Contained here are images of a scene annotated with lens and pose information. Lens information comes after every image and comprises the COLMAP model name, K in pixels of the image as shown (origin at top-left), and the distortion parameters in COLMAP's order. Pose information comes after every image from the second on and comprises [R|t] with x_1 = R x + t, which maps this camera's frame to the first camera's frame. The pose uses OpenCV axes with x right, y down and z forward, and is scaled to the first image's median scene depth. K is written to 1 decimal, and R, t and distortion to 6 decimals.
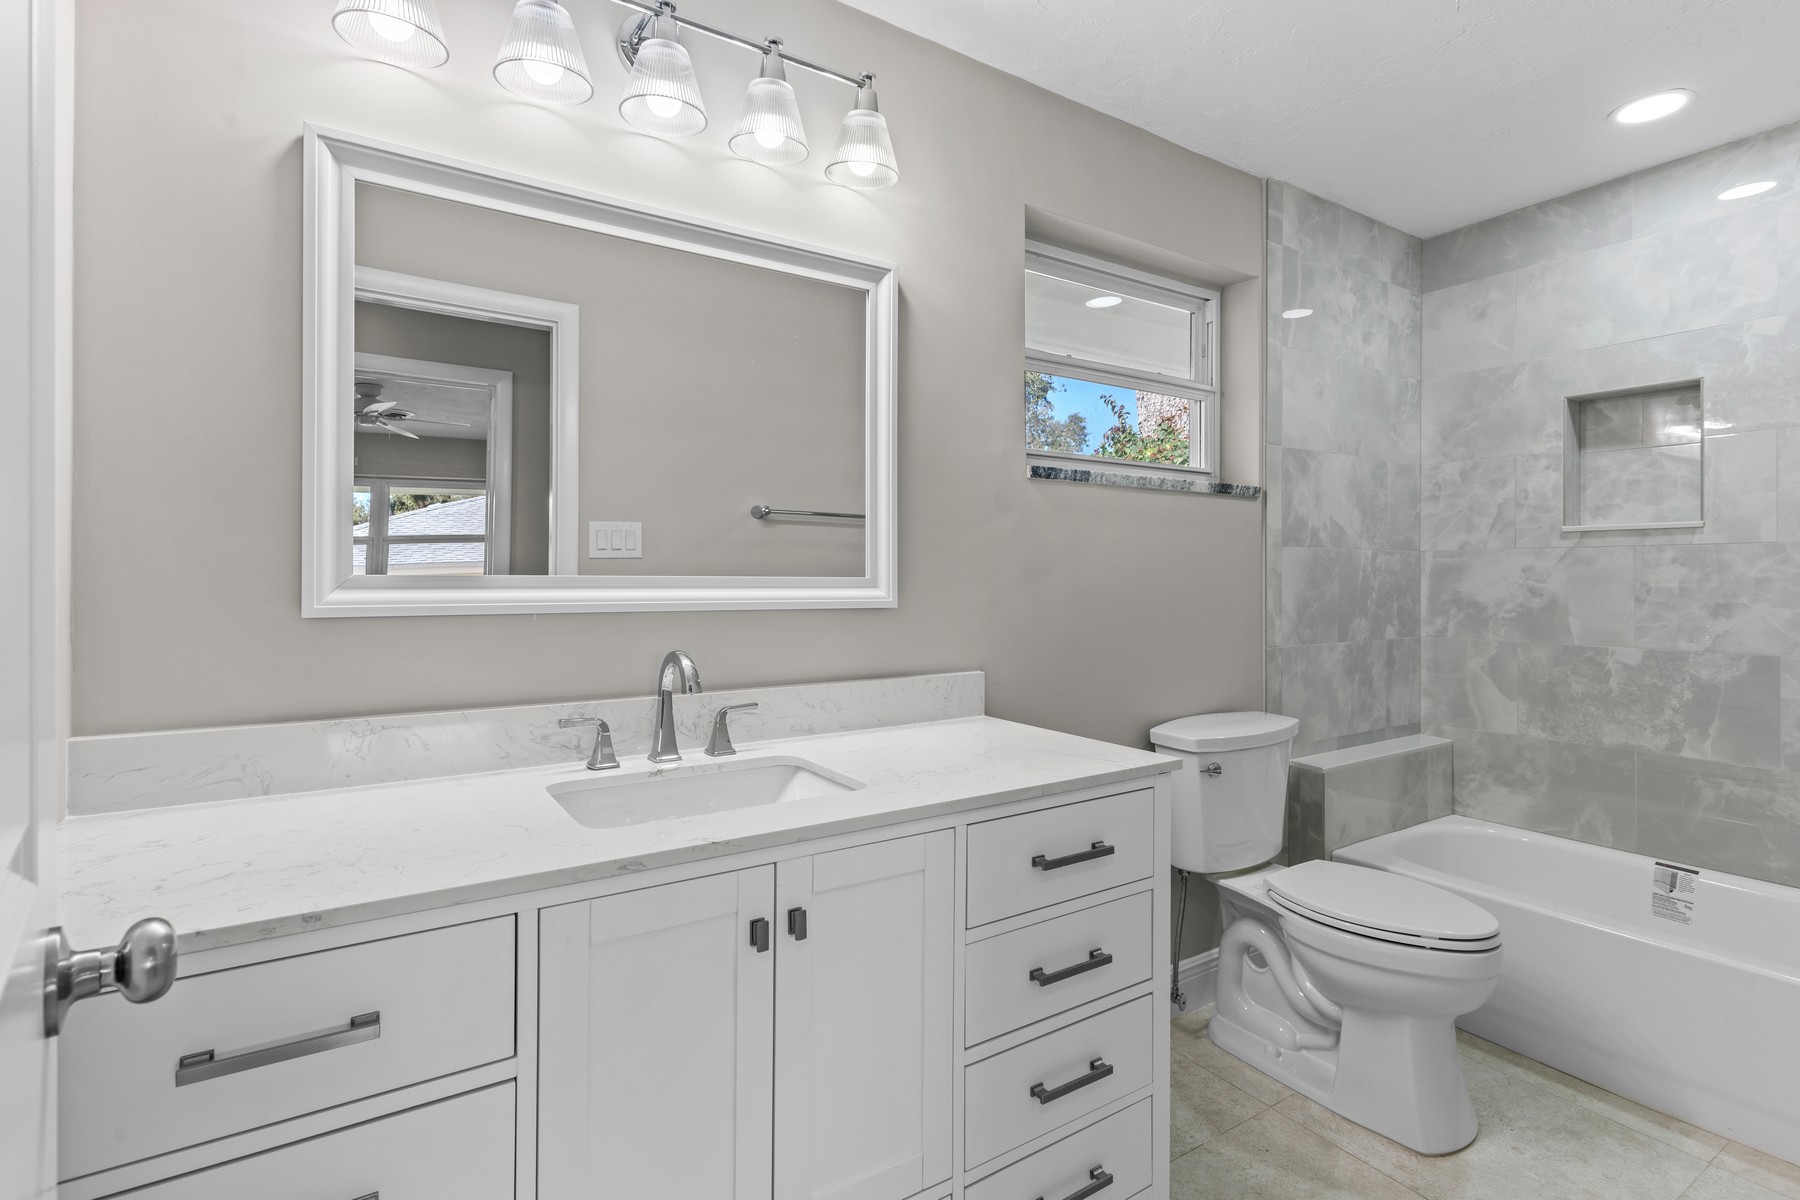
lens RADIAL K [[861.2, 0, 896.8], [0, 861.2, 578.1], [0, 0, 1]] dist [0.002283, 0.000712]
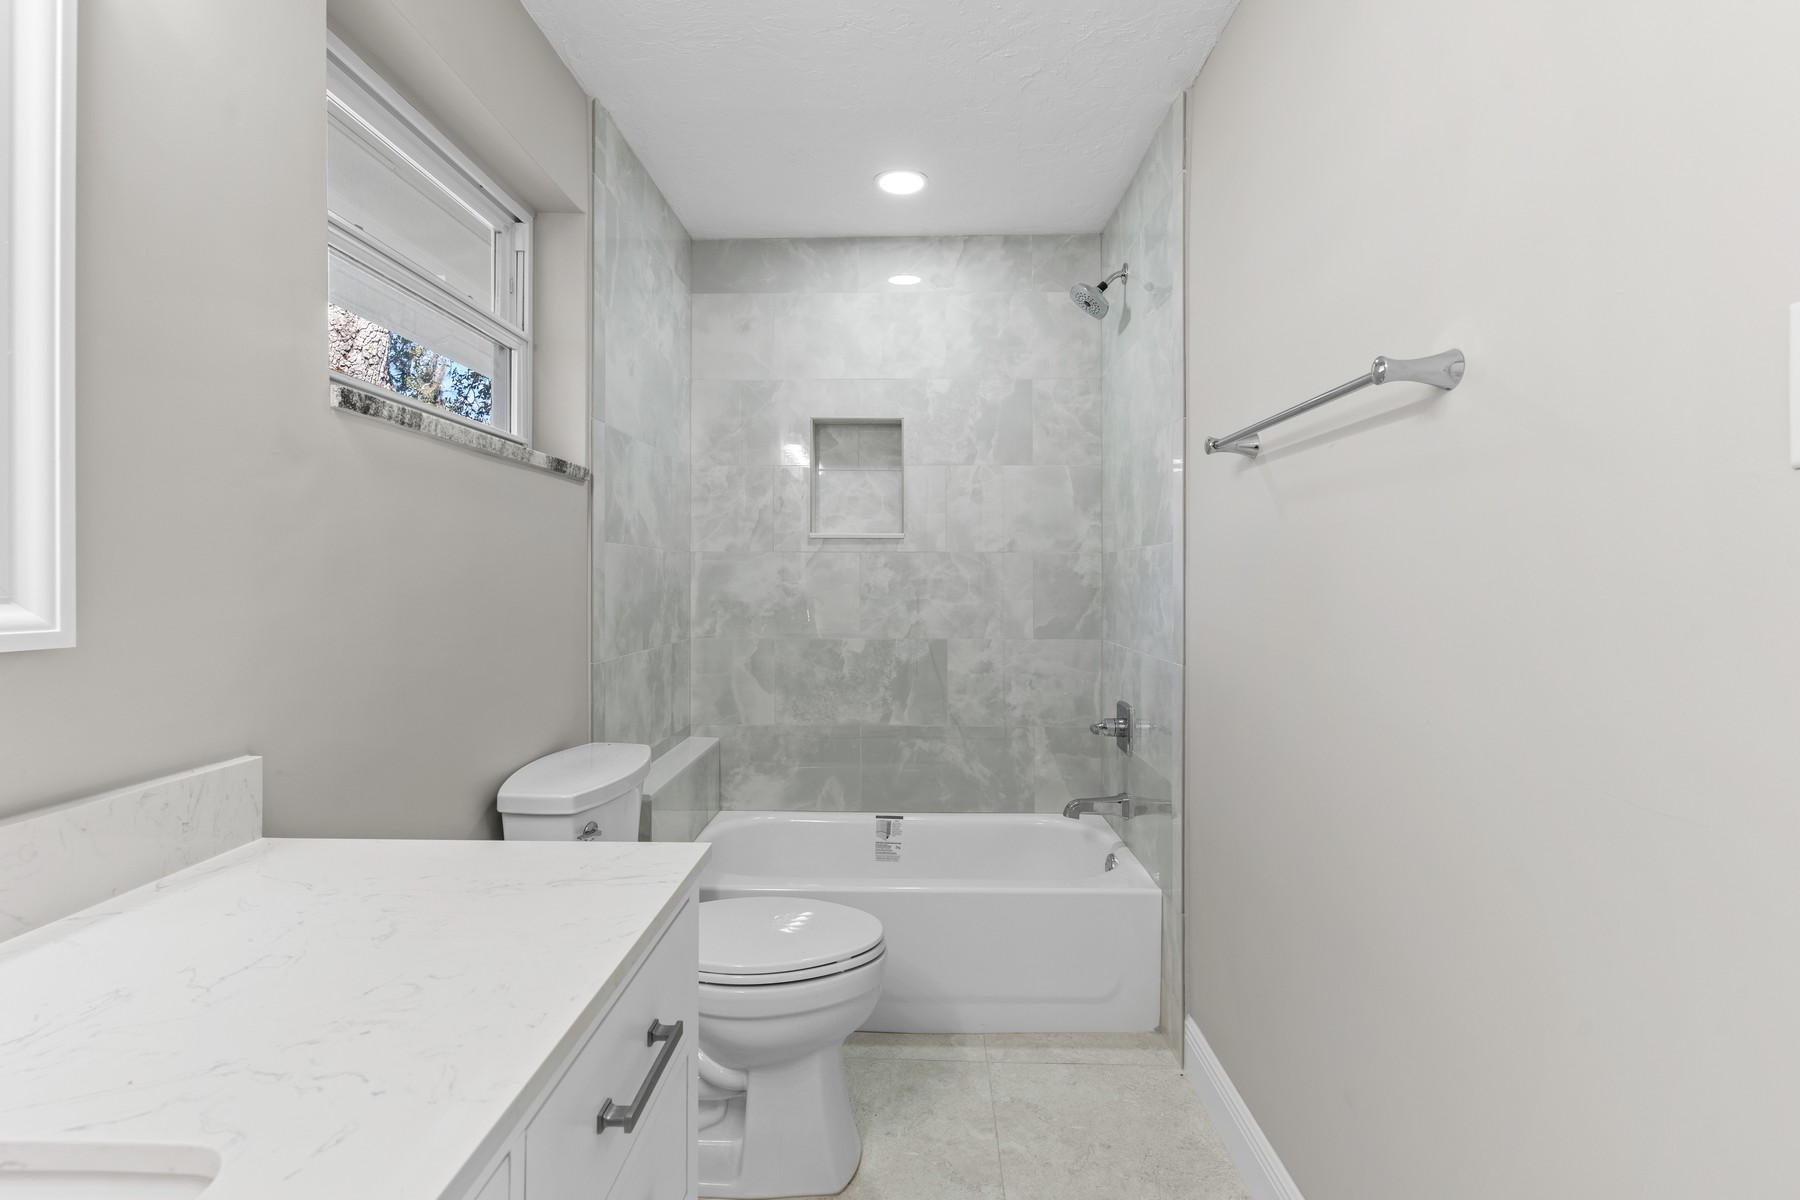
lens RADIAL K [[861.2, 0, 896.8], [0, 861.2, 578.1], [0, 0, 1]] dist [0.002283, 0.000712]
pose [[0.567996, 0.001330, 0.823030, -0.084605], [-0.000557, 0.999999, -0.001232, -0.000280], [-0.823031, 0.000241, 0.567997, 0.276896]]
